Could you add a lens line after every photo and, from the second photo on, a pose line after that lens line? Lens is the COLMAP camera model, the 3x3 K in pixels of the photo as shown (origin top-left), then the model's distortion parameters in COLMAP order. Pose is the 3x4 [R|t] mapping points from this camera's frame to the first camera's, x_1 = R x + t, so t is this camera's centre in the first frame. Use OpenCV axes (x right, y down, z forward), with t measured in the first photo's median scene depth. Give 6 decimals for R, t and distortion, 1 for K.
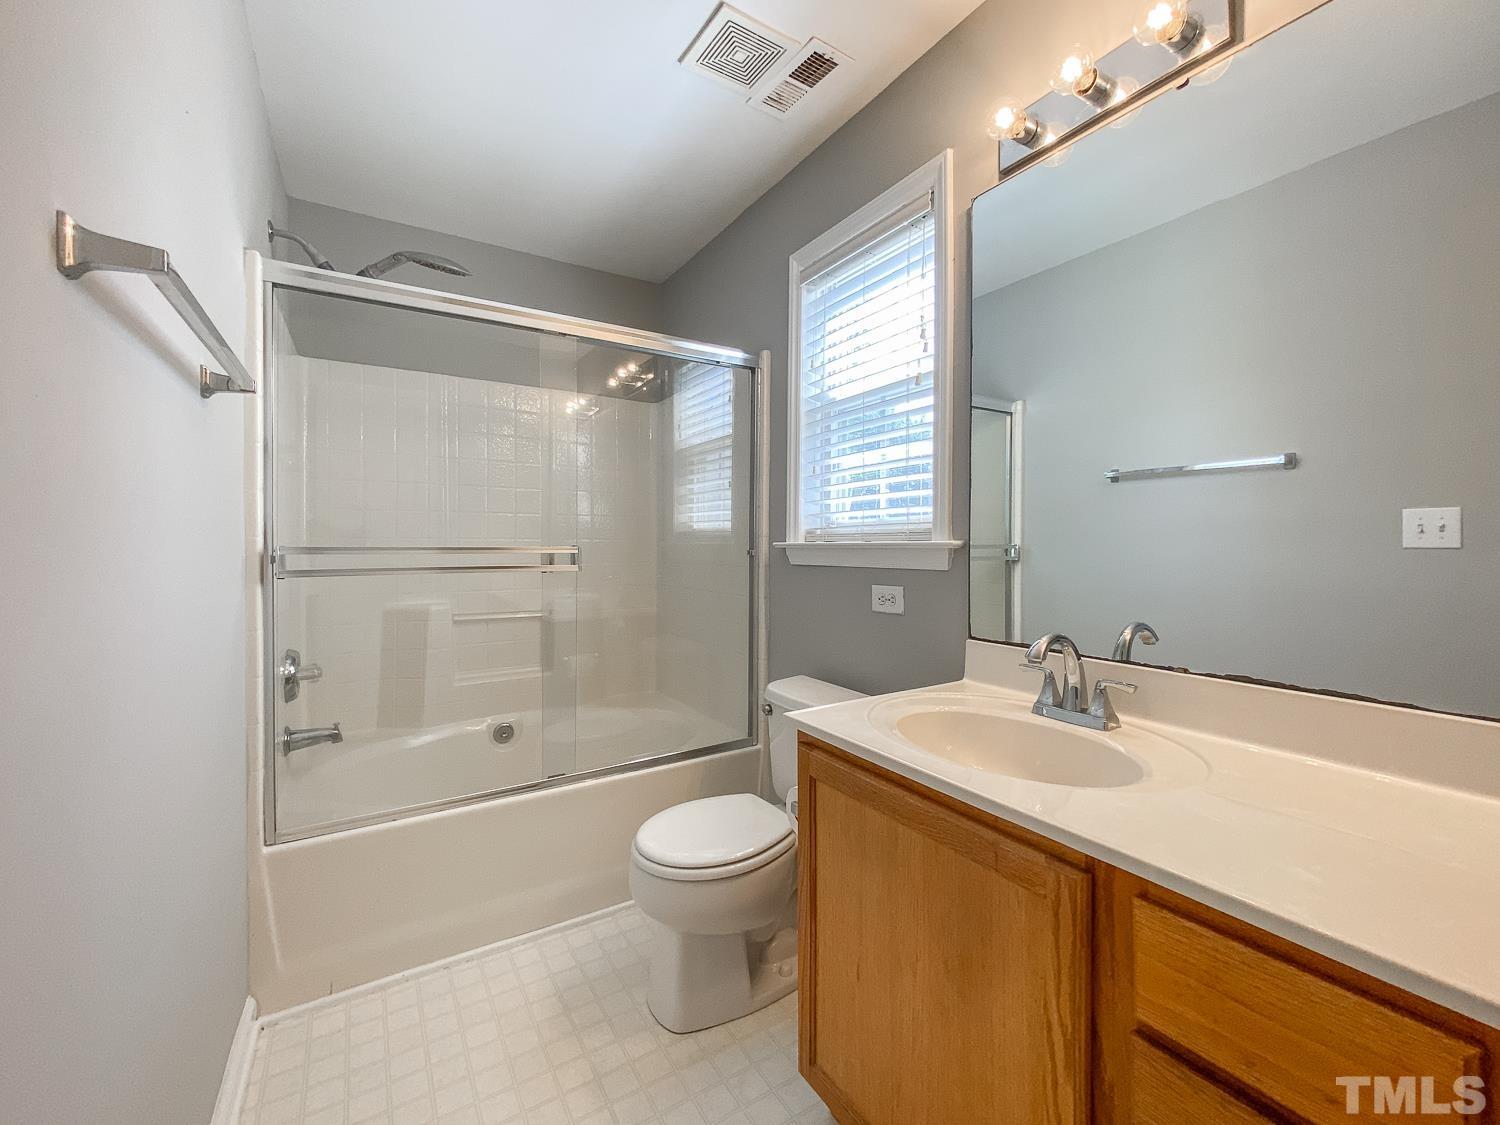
lens RADIAL K [[621.5, 0, 753.2], [0, 621.5, 552.7], [0, 0, 1]] dist [-0.001021, -0.003902]
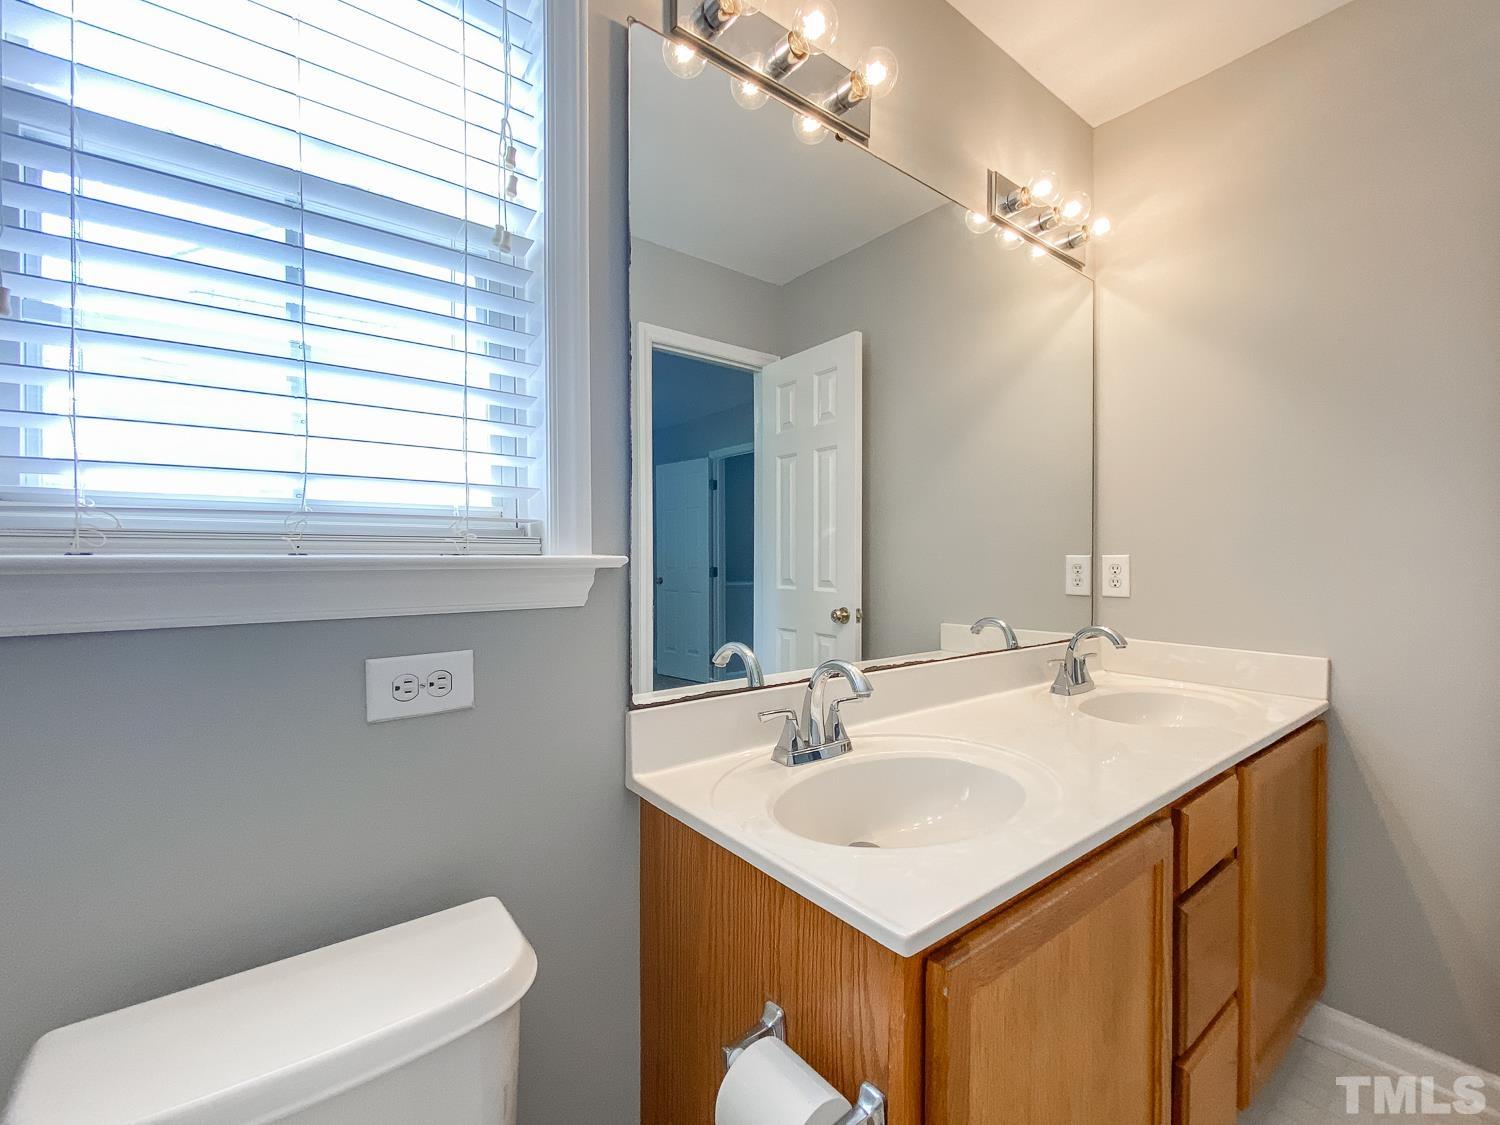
lens RADIAL K [[621.5, 0, 750.5], [0, 621.5, 558.5], [0, 0, 1]] dist [-0.001021, -0.003902]
pose [[-0.105596, -0.003915, 0.994401, -0.258070], [0.013487, 0.999895, 0.005369, -0.015341], [-0.994318, 0.013979, -0.105532, 0.827952]]
